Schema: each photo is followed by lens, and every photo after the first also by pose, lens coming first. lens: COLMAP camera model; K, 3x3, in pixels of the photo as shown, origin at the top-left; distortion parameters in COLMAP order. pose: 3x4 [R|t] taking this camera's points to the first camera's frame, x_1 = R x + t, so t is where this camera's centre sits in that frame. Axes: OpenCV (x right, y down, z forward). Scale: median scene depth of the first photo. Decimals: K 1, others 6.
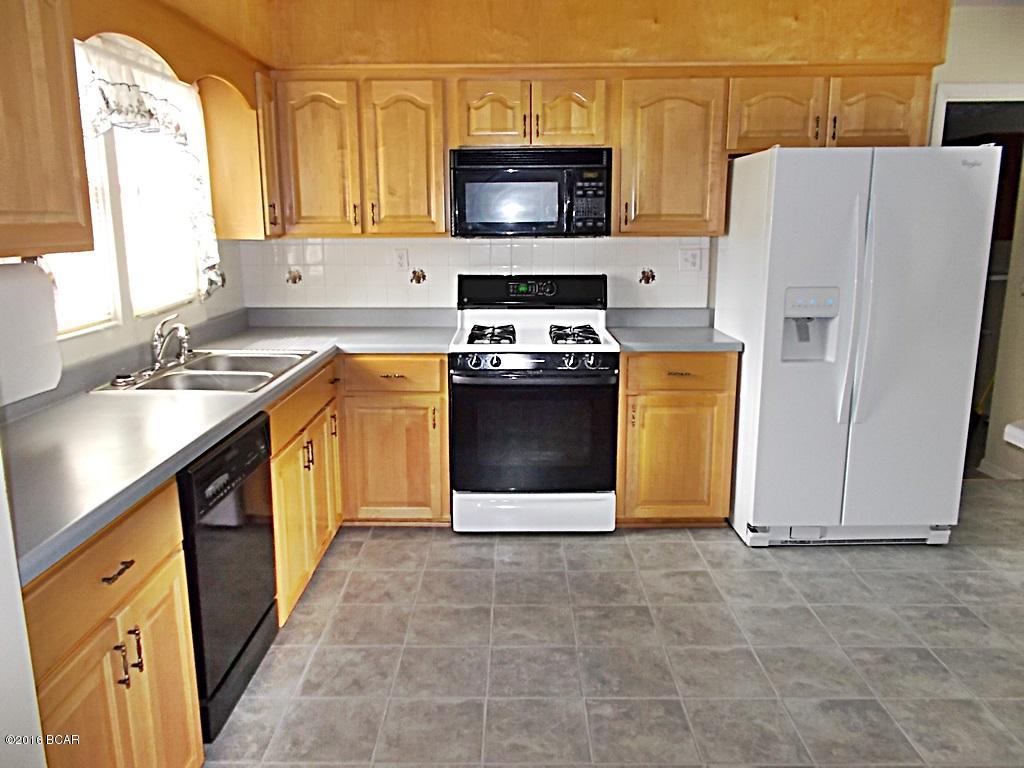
lens RADIAL K [[785.8, 0, 511.3], [0, 785.8, 378.9], [0, 0, 1]] dist [0.025175, -0.016469]
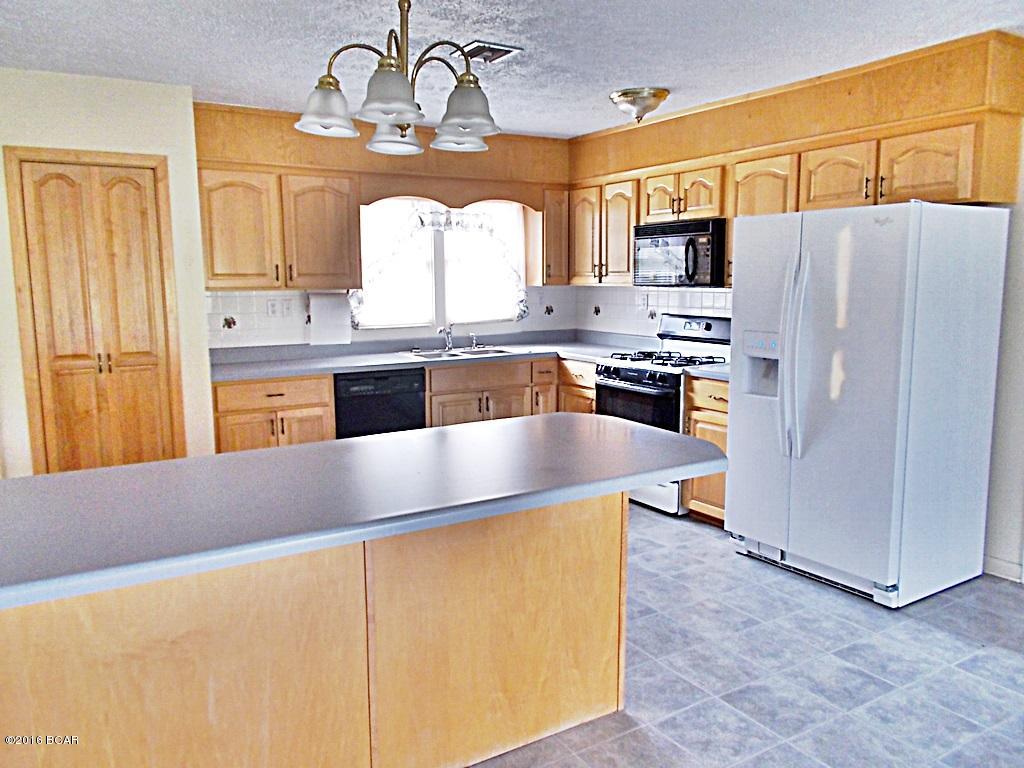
lens RADIAL K [[785.8, 0, 513.9], [0, 785.8, 387.6], [0, 0, 1]] dist [0.025175, -0.016469]
pose [[0.528436, 0.121345, -0.840256, 1.078207], [-0.155996, 0.986760, 0.044396, -0.027787], [0.834518, 0.107616, 0.540369, 0.062505]]
